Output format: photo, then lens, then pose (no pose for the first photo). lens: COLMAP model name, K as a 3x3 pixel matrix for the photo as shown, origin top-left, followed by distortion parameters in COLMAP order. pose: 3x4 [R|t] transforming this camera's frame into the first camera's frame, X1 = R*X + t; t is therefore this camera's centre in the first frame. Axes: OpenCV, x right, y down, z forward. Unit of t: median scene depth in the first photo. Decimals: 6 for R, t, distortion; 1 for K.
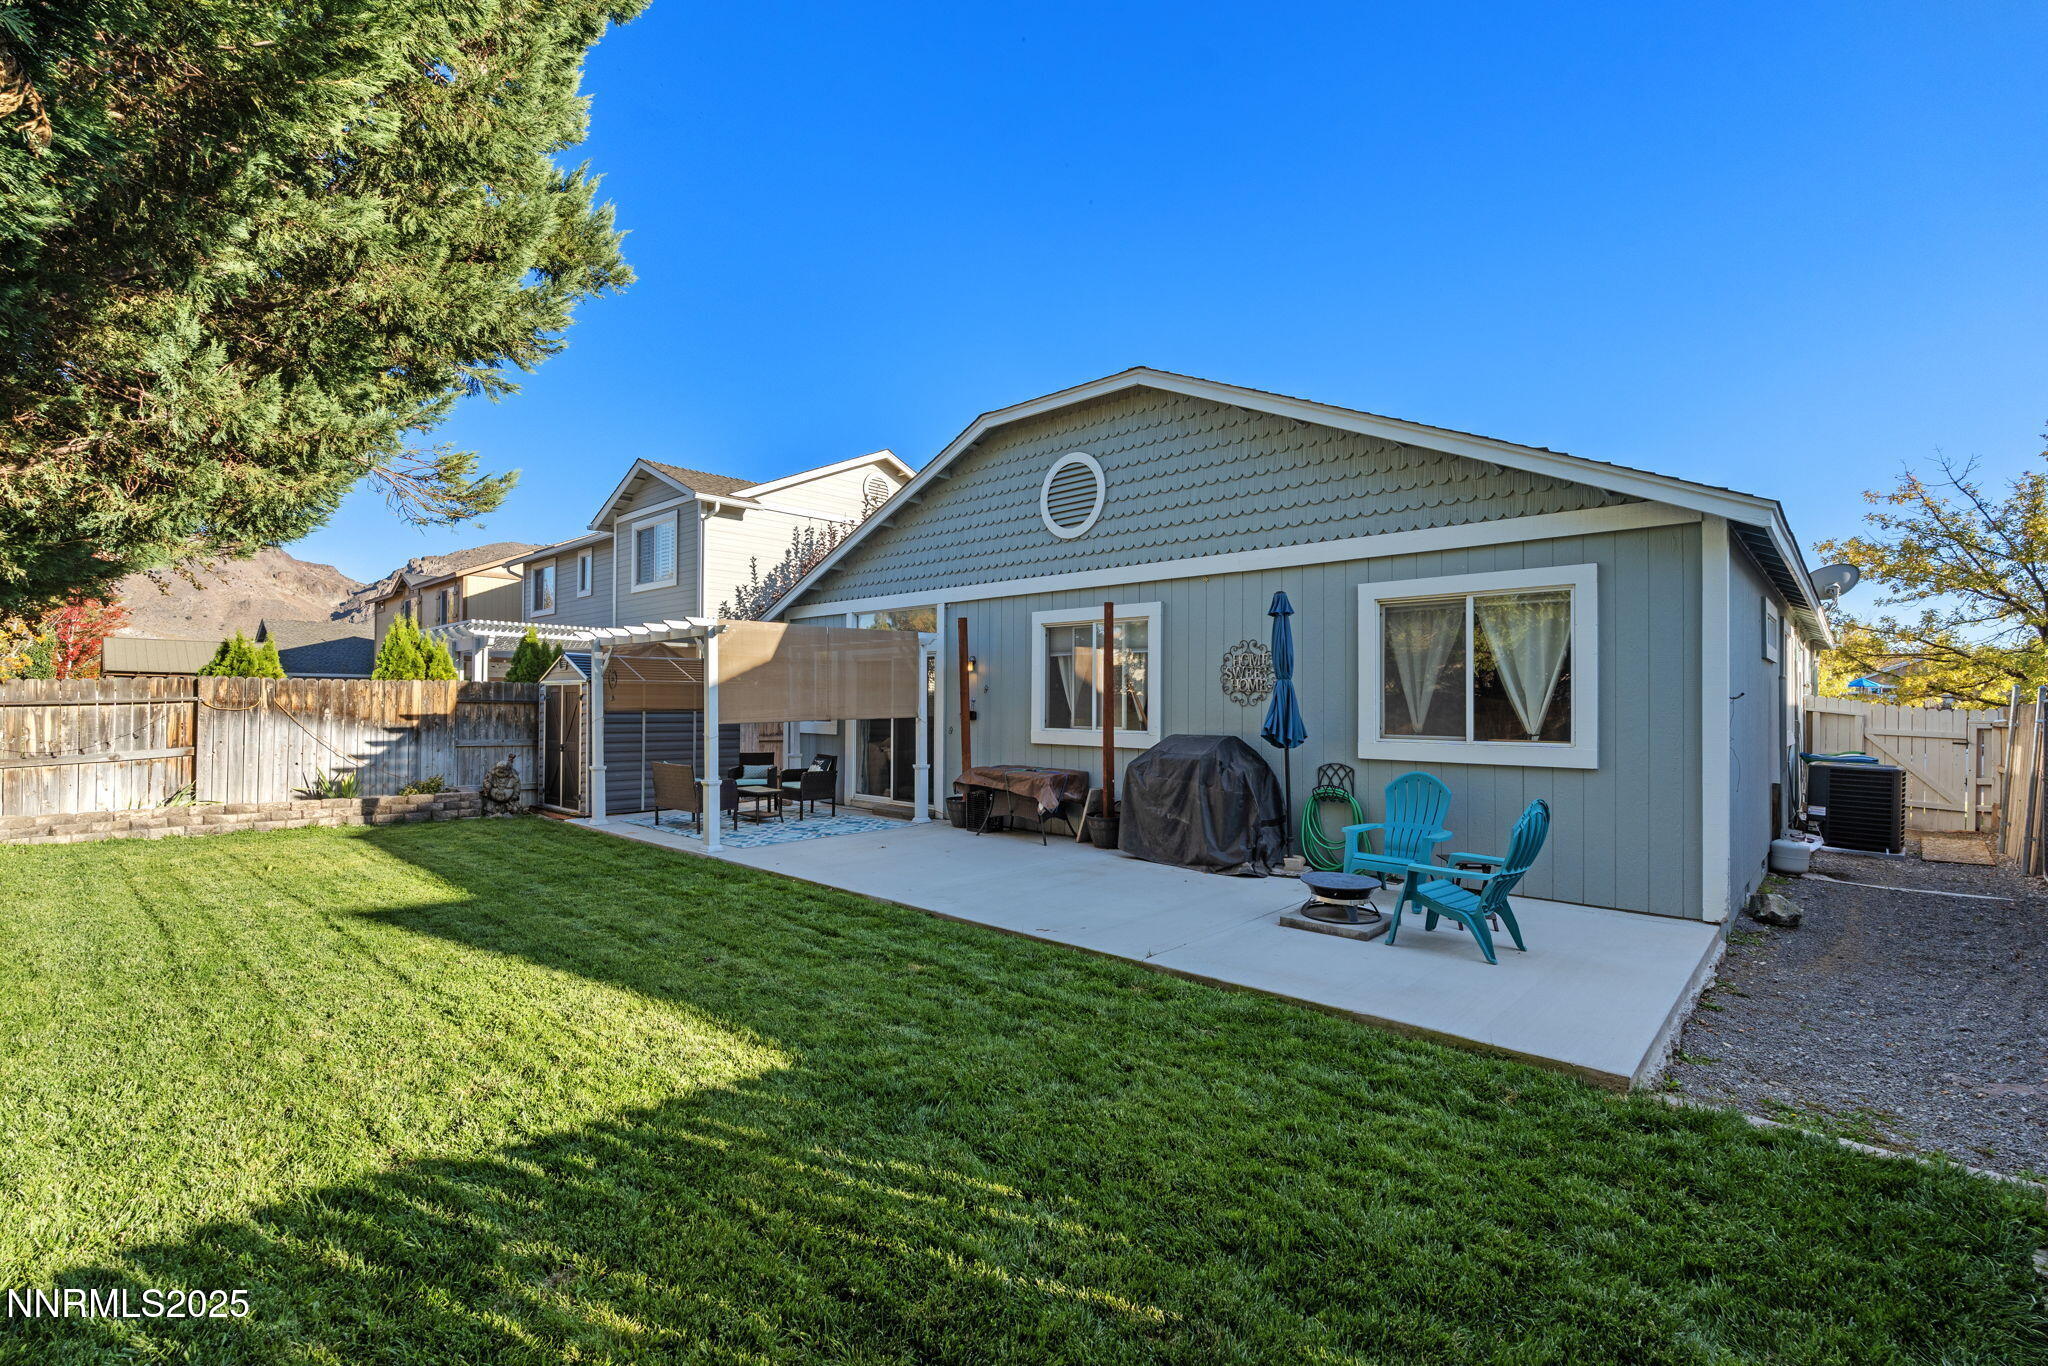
lens RADIAL K [[900.7, 0, 977.4], [0, 900.7, 697.1], [0, 0, 1]] dist [-0.009227, 0.002325]
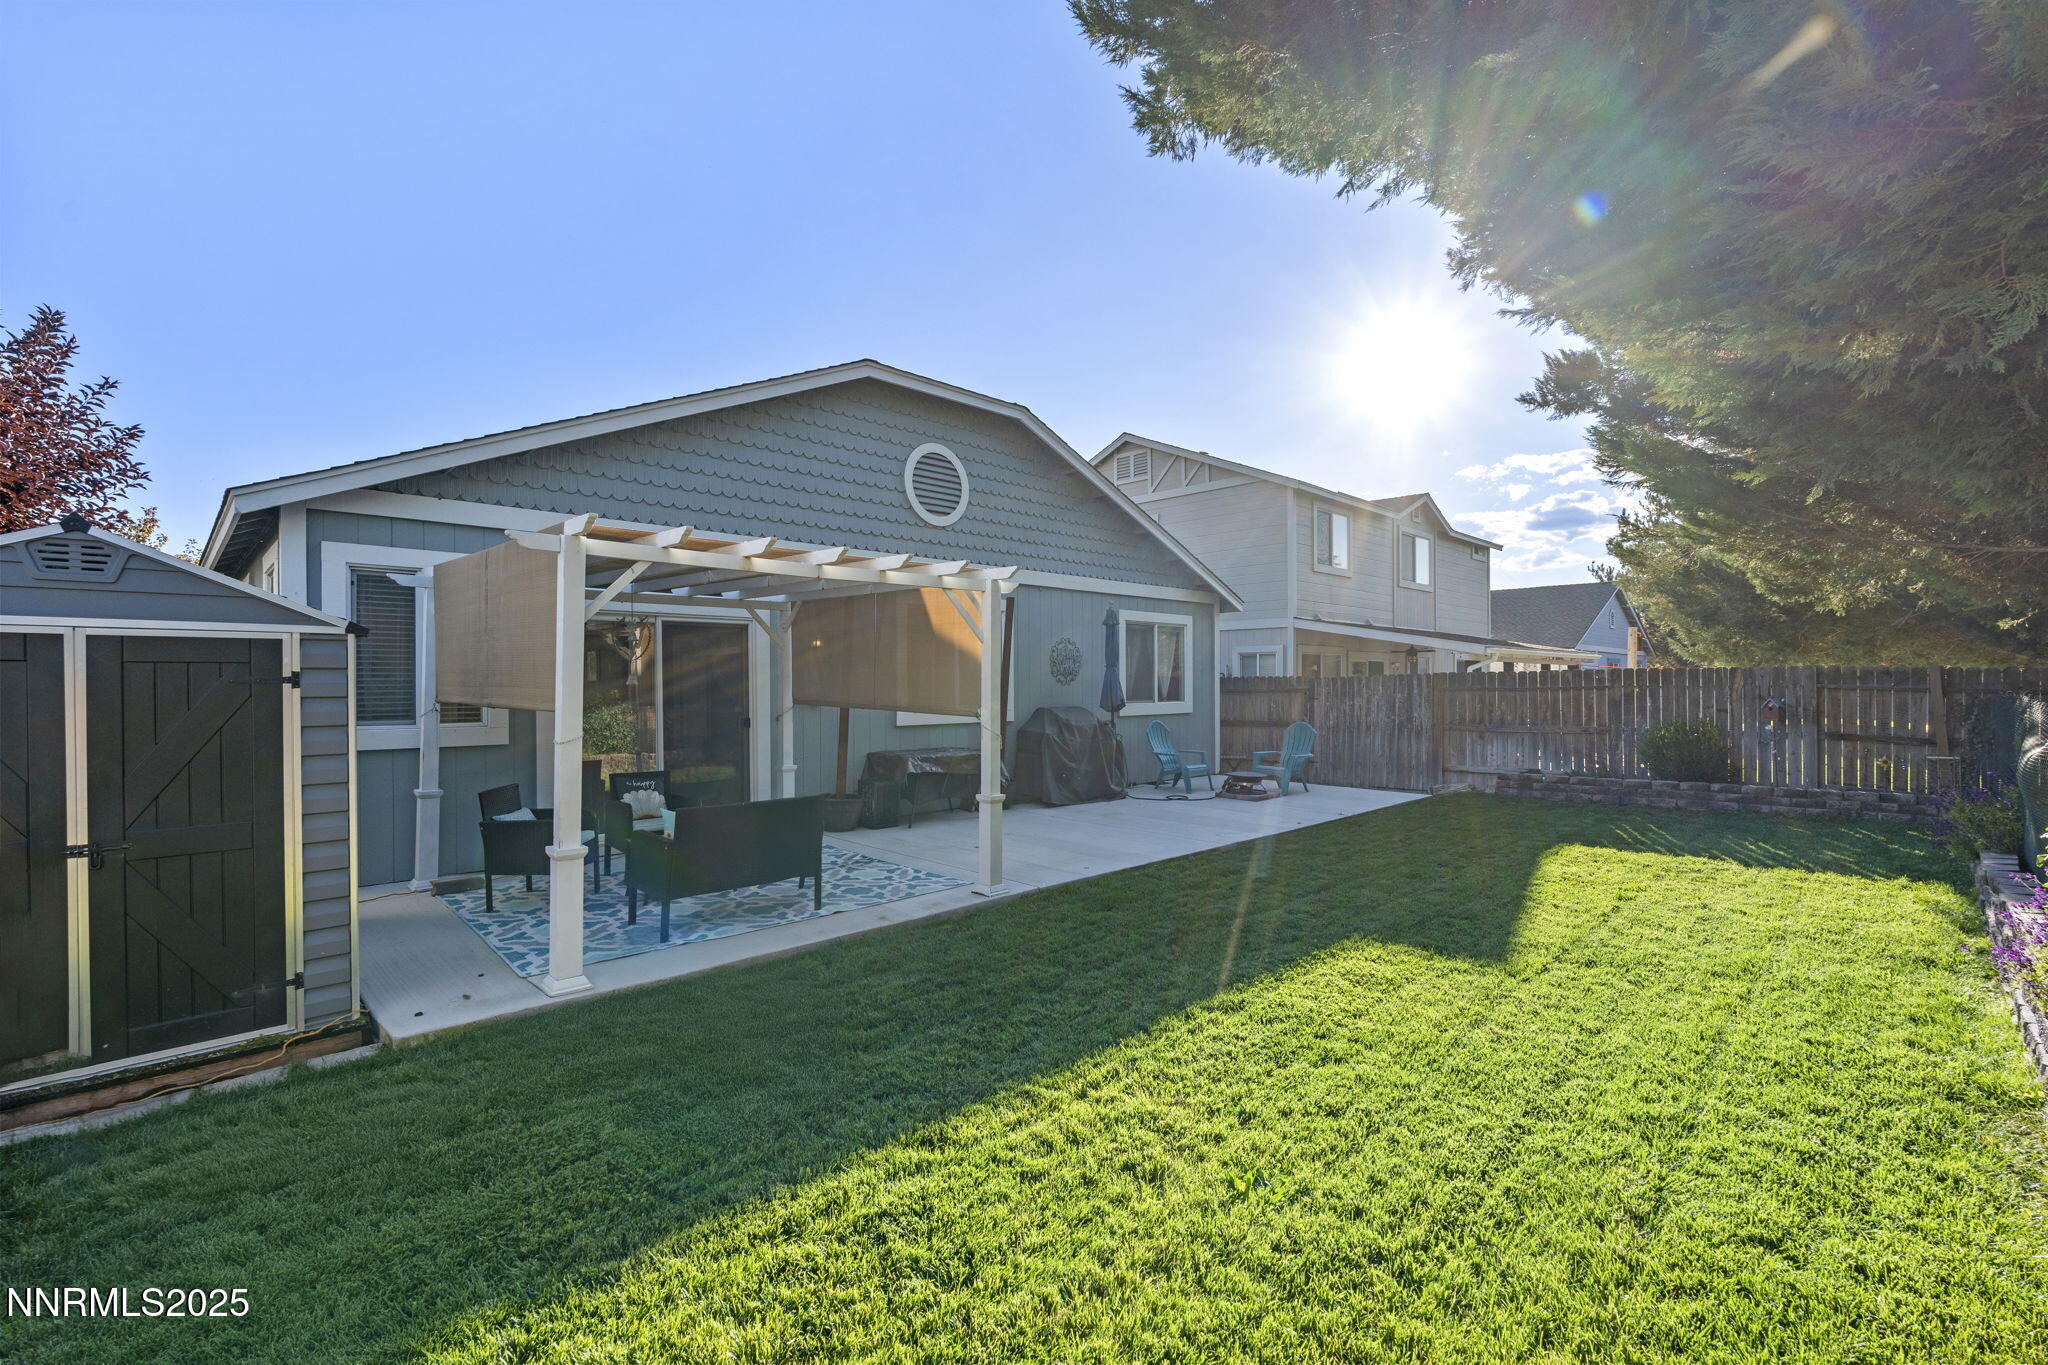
lens RADIAL K [[863.0, 0, 1003.3], [0, 863.0, 687.7], [0, 0, 1]] dist [-0.005828, -0.001671]
pose [[0.044850, -0.011354, 0.998929, -0.865056], [-0.003202, 0.999929, 0.011509, -0.000485], [-0.998989, -0.003715, 0.044810, 0.850497]]
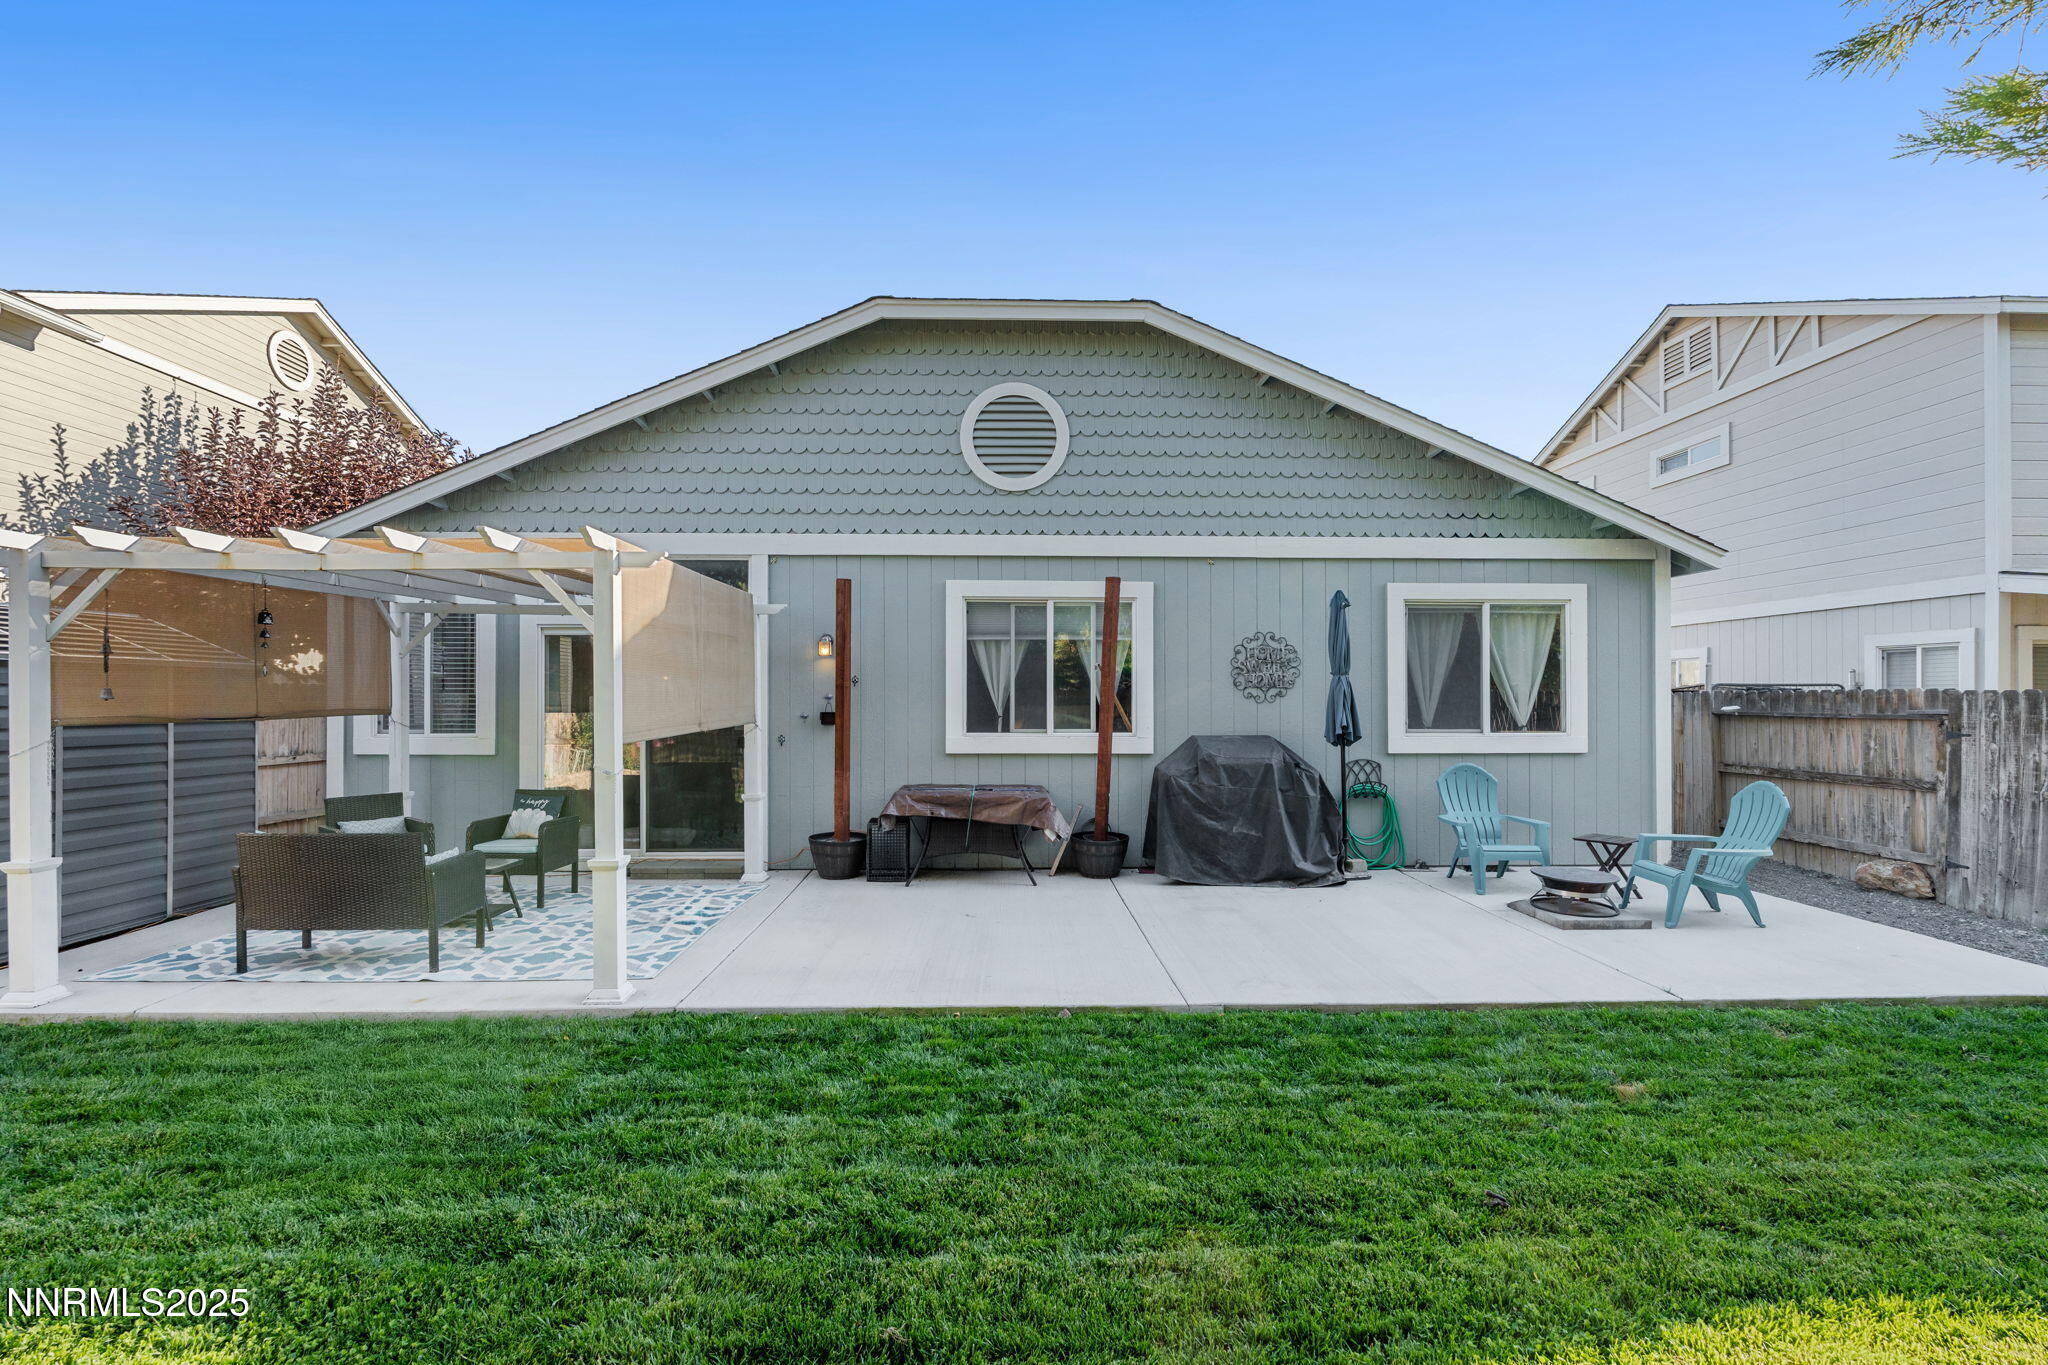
lens RADIAL K [[900.7, 0, 1021.2], [0, 900.7, 694.4], [0, 0, 1]] dist [-0.009227, 0.002325]
pose [[0.692085, 0.000793, 0.721815, -0.444728], [-0.002121, 0.999997, 0.000936, 0.000770], [-0.721813, -0.002179, 0.692085, 0.436156]]
